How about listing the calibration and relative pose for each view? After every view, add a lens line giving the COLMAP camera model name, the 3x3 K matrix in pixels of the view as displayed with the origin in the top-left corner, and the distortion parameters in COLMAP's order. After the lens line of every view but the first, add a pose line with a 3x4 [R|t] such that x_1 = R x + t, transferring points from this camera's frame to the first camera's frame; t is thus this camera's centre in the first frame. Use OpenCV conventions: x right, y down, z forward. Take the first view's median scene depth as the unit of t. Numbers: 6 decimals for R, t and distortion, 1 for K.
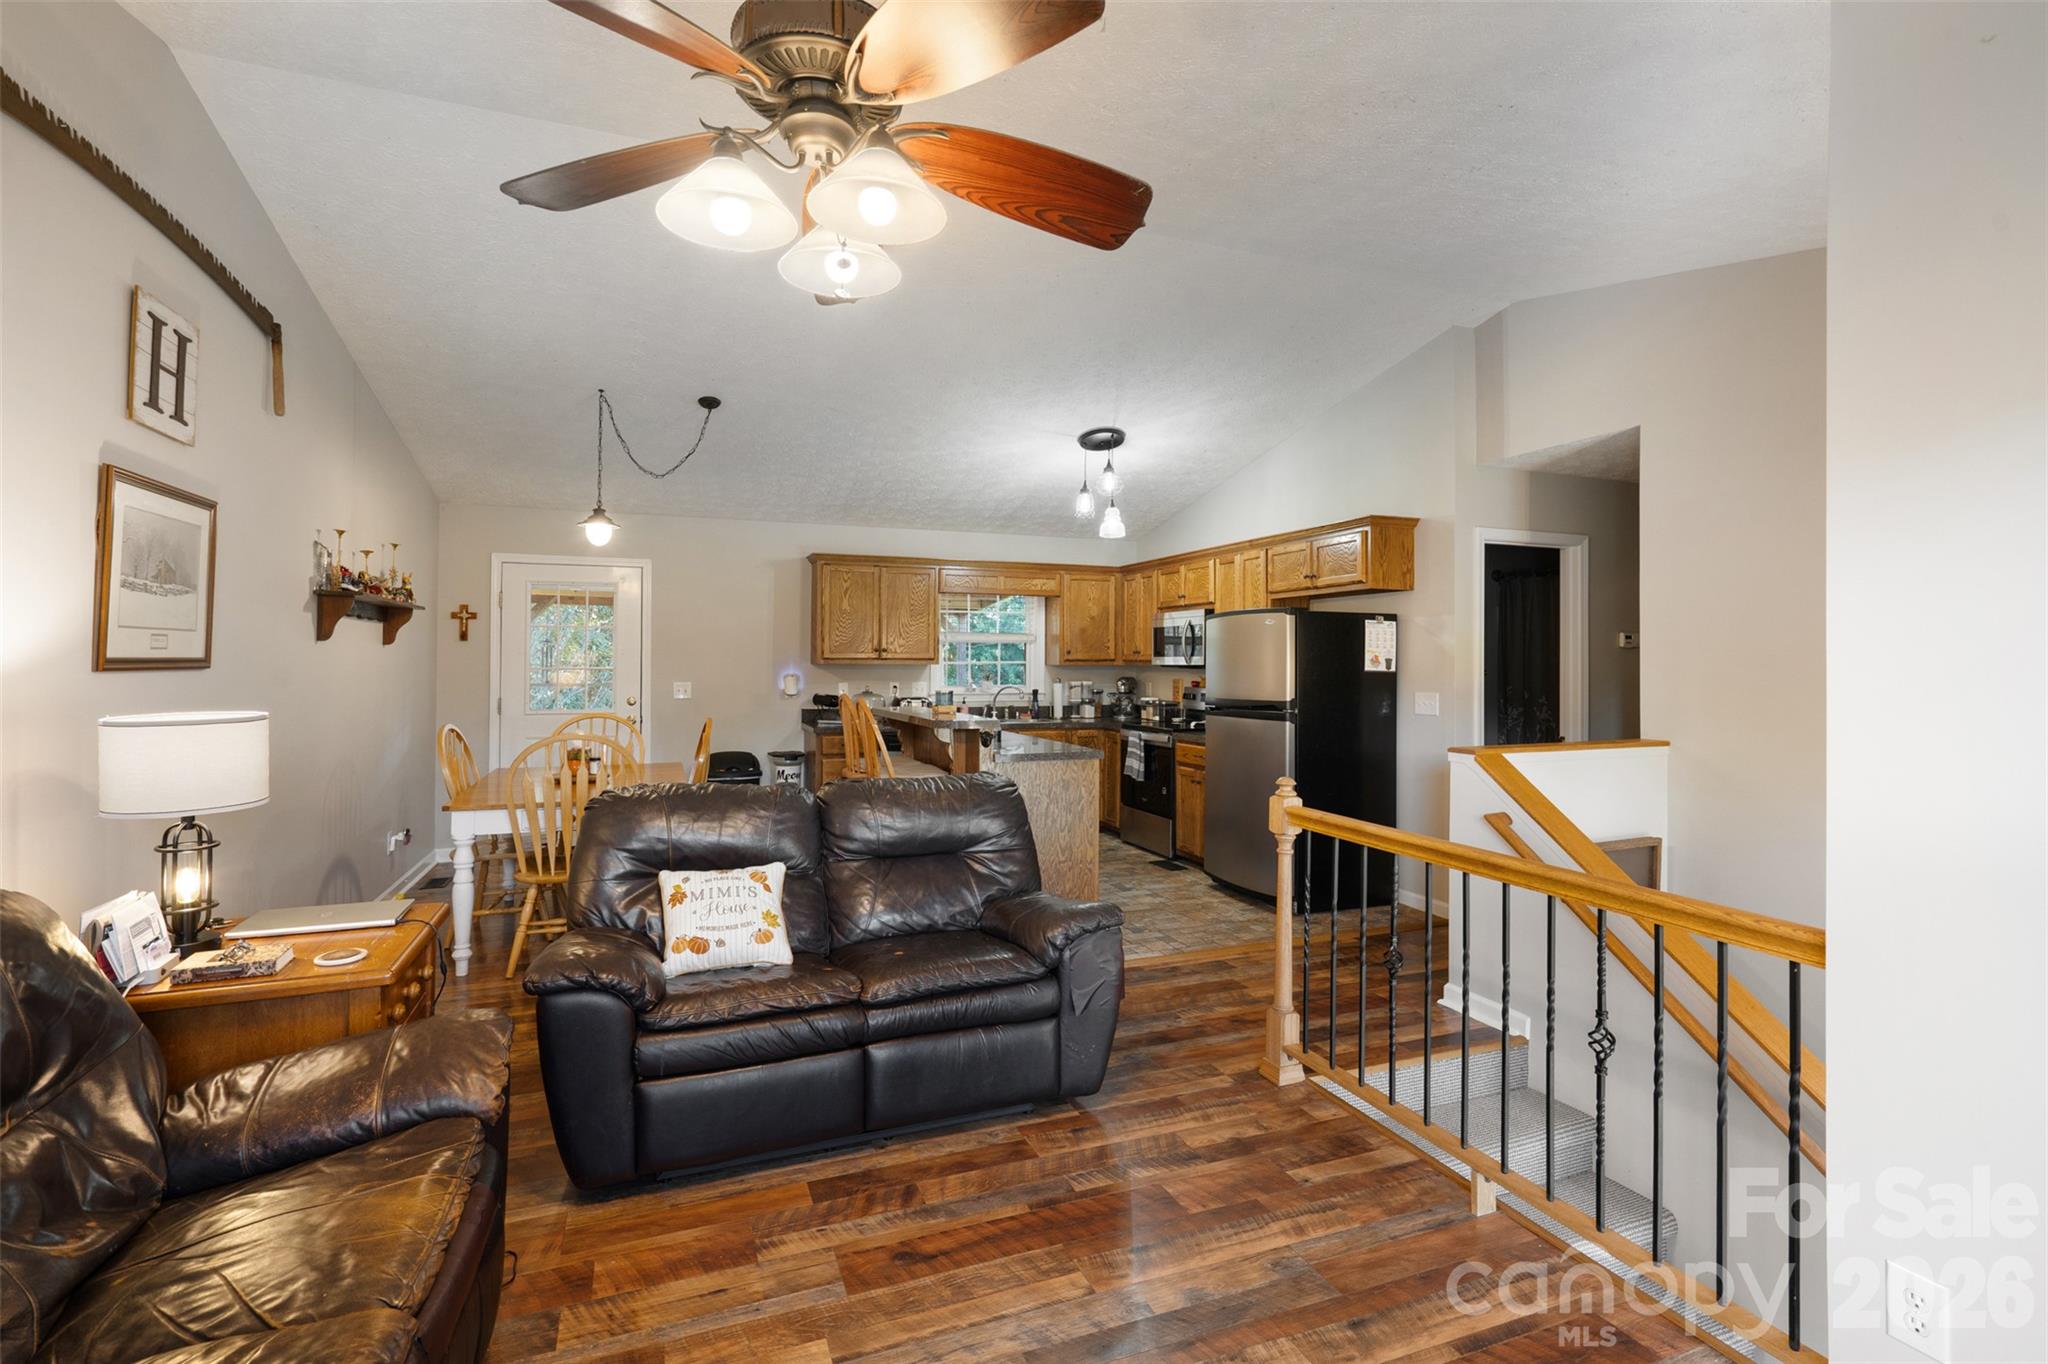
lens RADIAL K [[948.7, 0, 1026.8], [0, 948.7, 661.9], [0, 0, 1]] dist [0.001456, 0.000510]
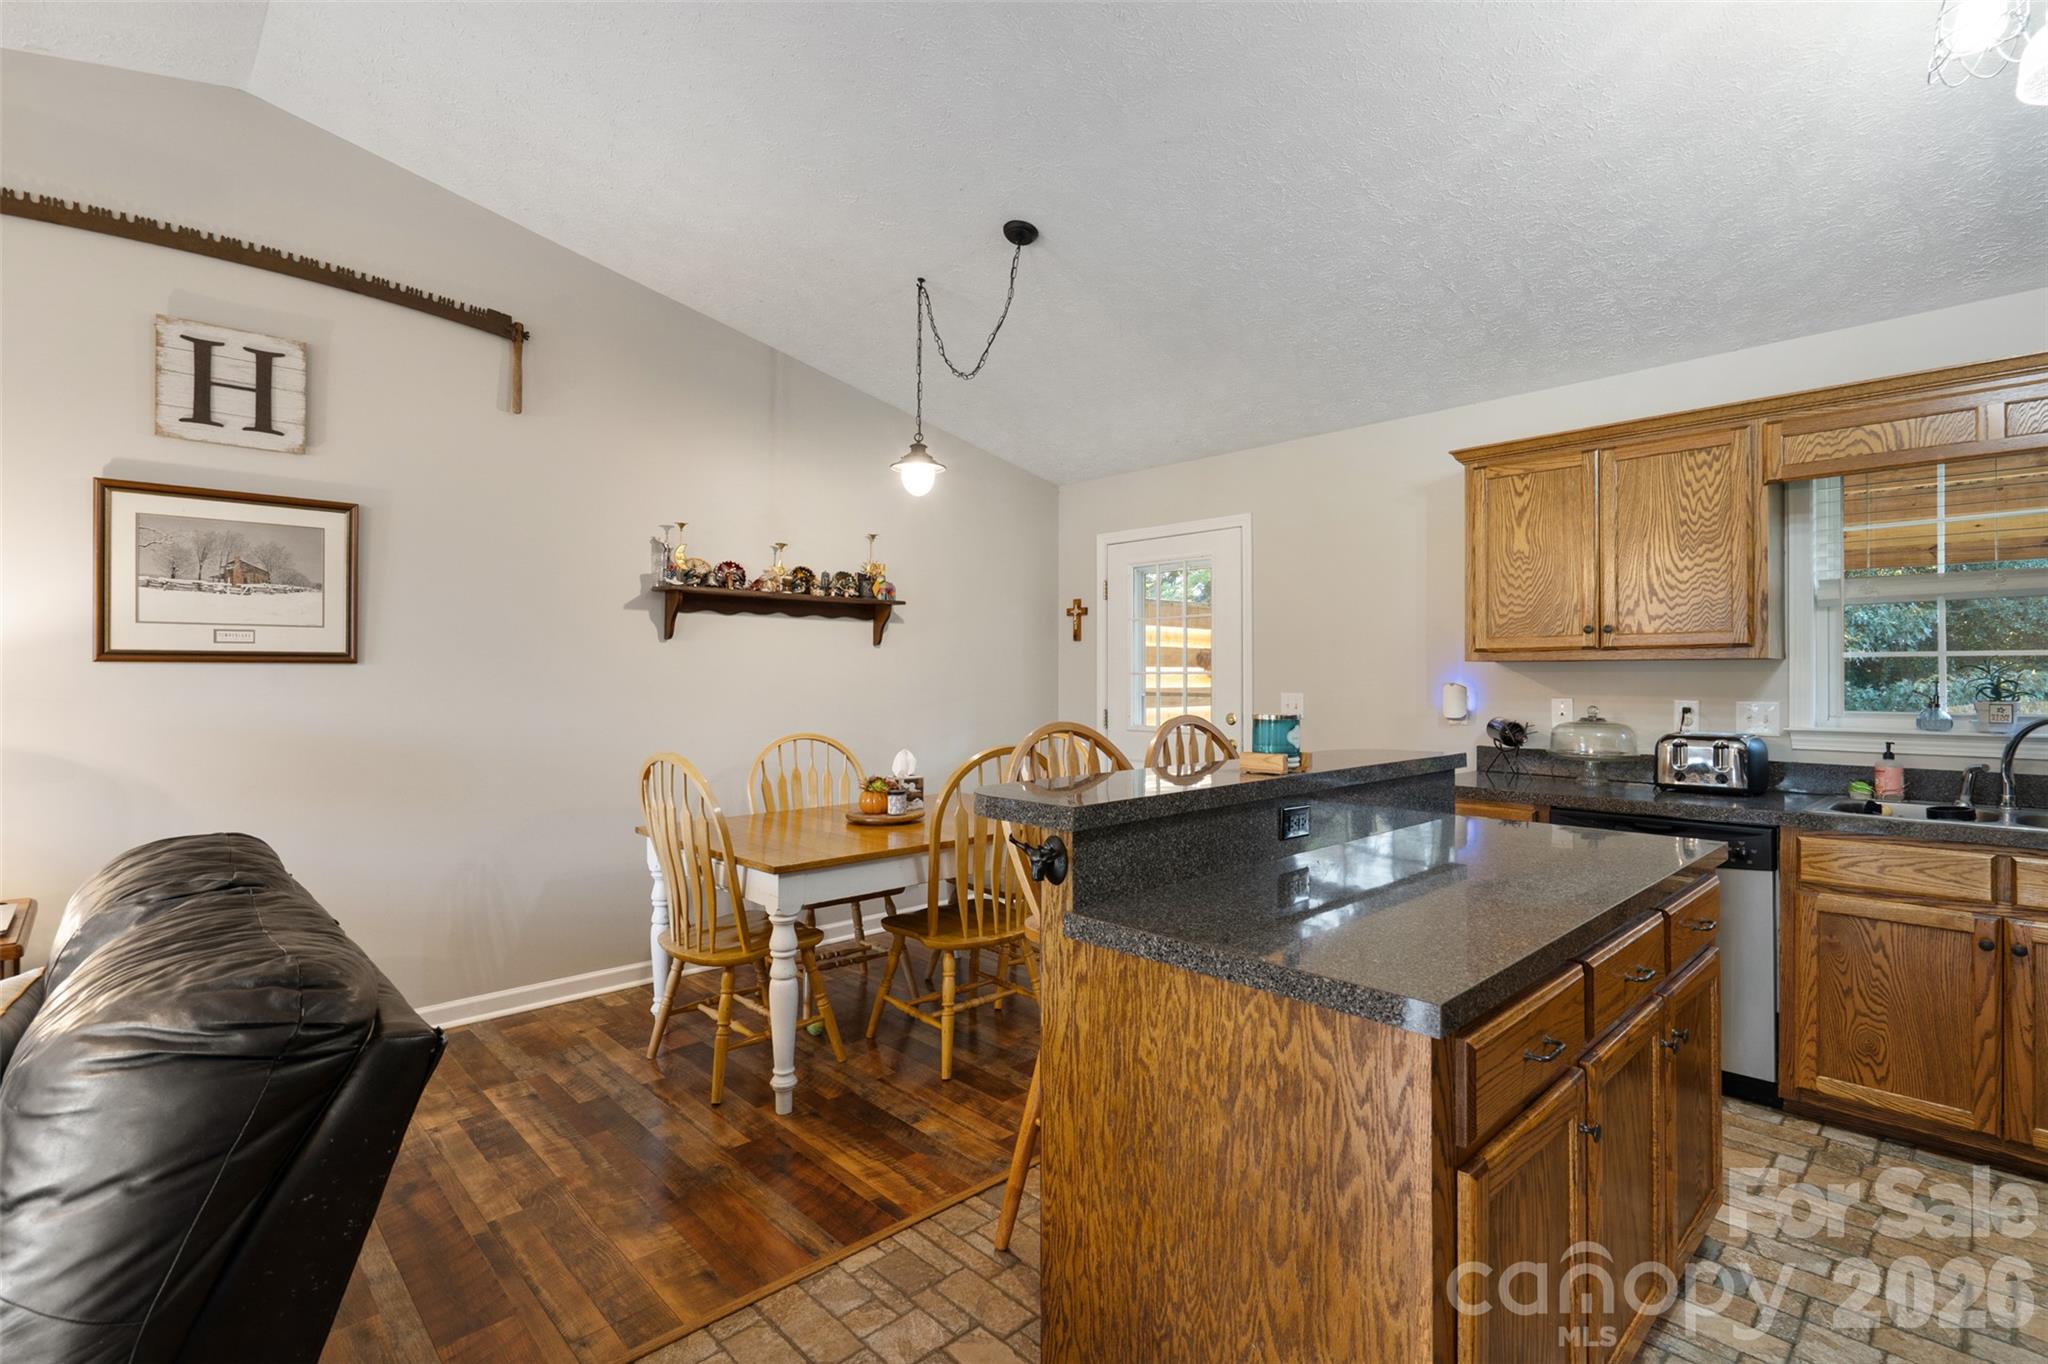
lens RADIAL K [[952.7, 0, 1023.0], [0, 952.7, 672.3], [0, 0, 1]] dist [-0.001712, 0.001012]
pose [[0.375323, -0.008240, -0.926857, 0.181710], [0.001777, 0.999965, -0.008171, 0.012566], [0.926892, 0.001420, 0.375325, 0.593369]]
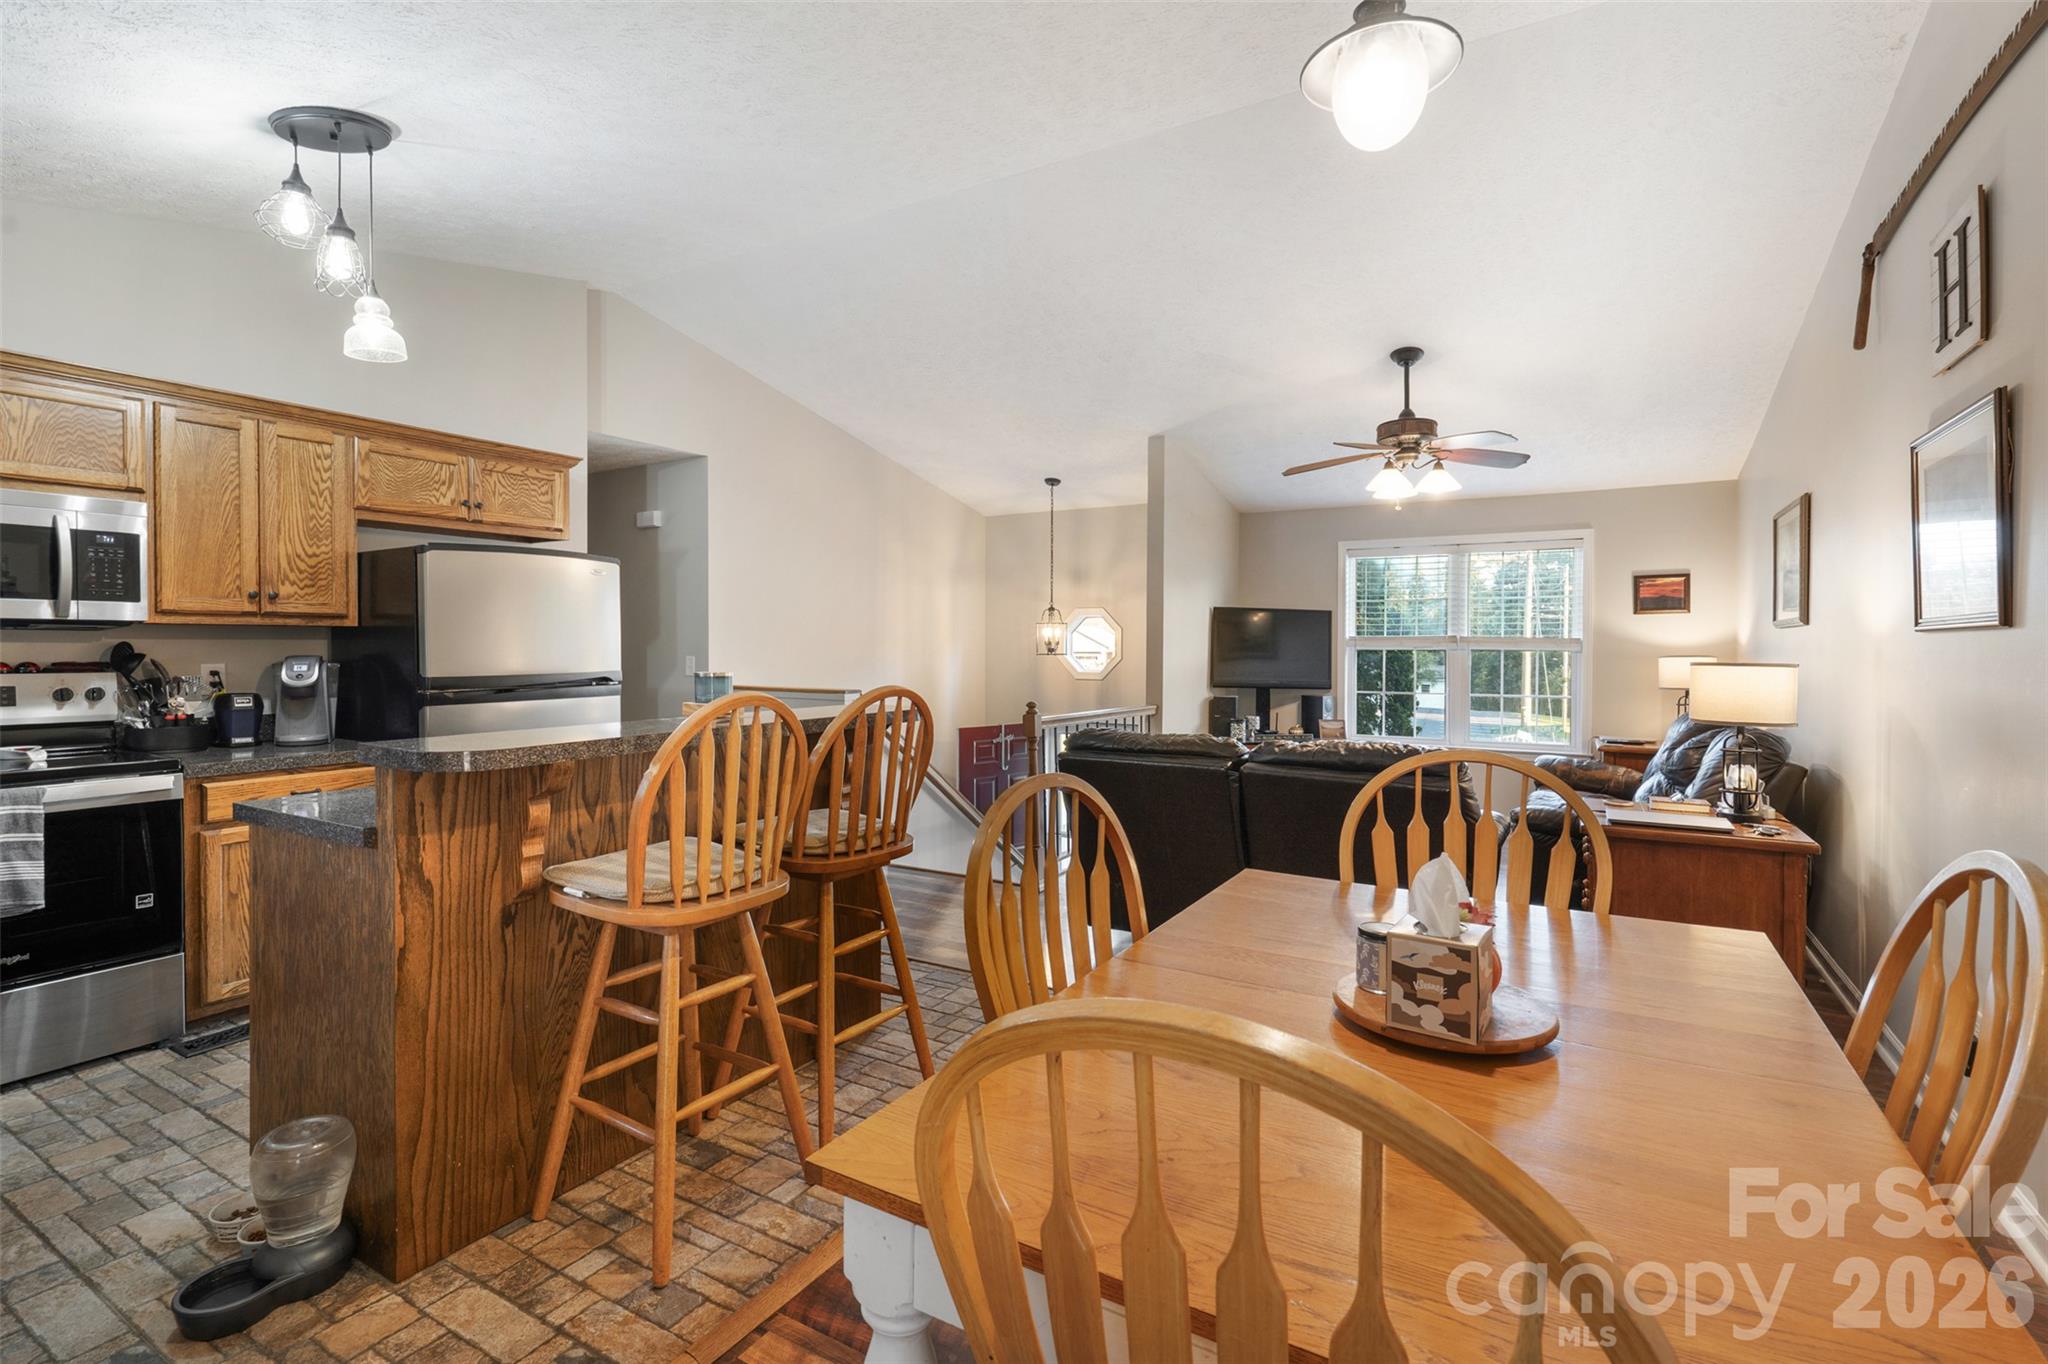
lens RADIAL K [[952.7, 0, 1023.0], [0, 952.7, 672.3], [0, 0, 1]] dist [-0.001712, 0.001012]
pose [[-0.611685, -0.020312, 0.790841, -0.446061], [-0.003447, 0.999729, 0.023011, 0.016200], [-0.791094, 0.011349, -0.611589, 0.918357]]
